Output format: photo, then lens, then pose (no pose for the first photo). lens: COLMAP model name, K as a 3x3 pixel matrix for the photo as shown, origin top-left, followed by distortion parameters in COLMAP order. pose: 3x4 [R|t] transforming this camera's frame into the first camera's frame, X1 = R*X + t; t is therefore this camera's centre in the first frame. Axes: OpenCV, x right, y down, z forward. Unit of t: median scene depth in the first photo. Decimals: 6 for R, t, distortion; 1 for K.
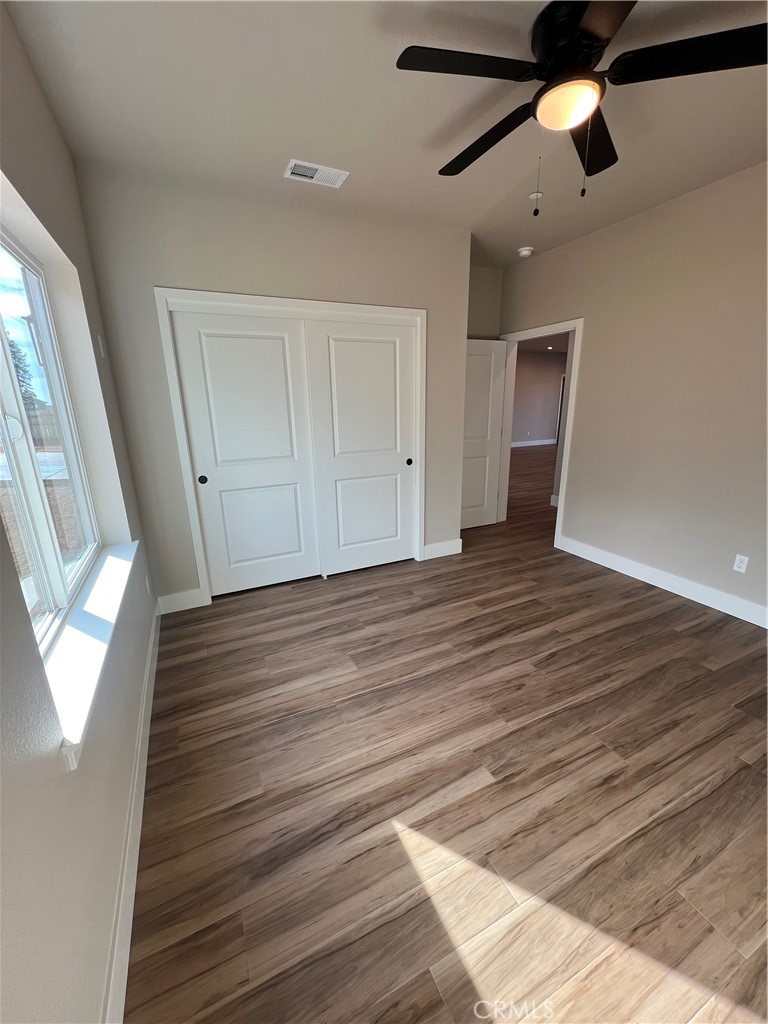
lens RADIAL K [[403.2, 0, 385.4], [0, 403.2, 515.7], [0, 0, 1]] dist [0.001240, 0.000330]
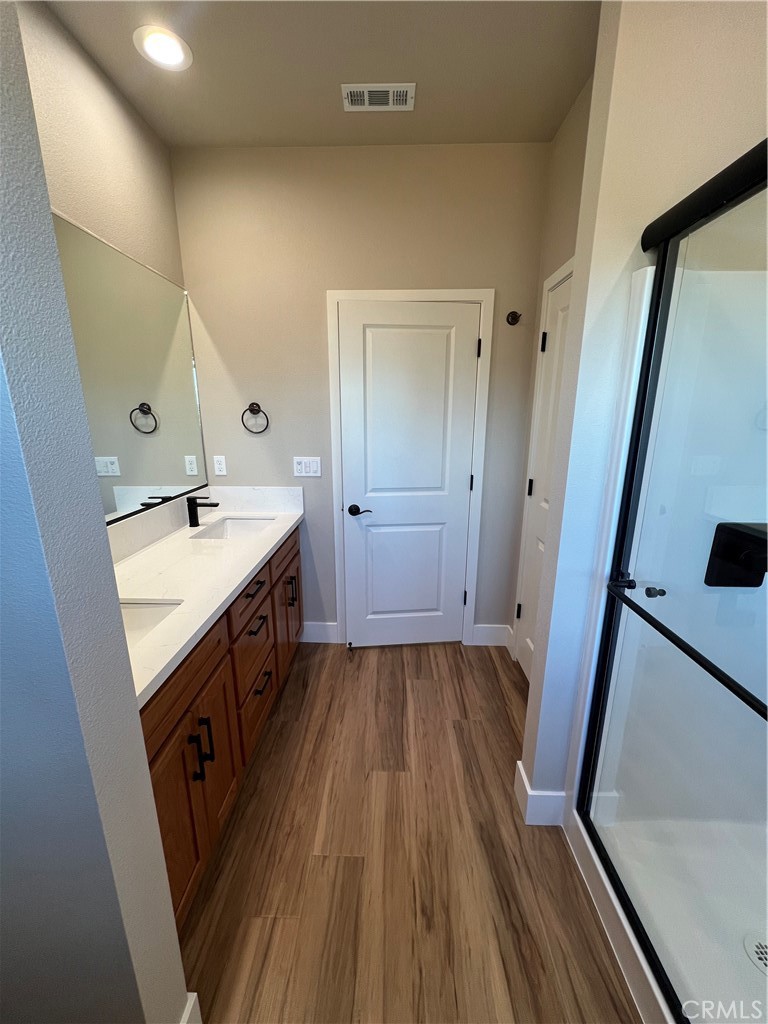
lens RADIAL K [[403.2, 0, 385.4], [0, 403.2, 515.7], [0, 0, 1]] dist [0.001240, 0.000330]
pose [[-0.447502, 0.230738, -0.864003, 0.526791], [-0.244303, 0.897849, 0.366311, -0.225368], [0.860266, 0.375003, -0.345419, 0.748592]]
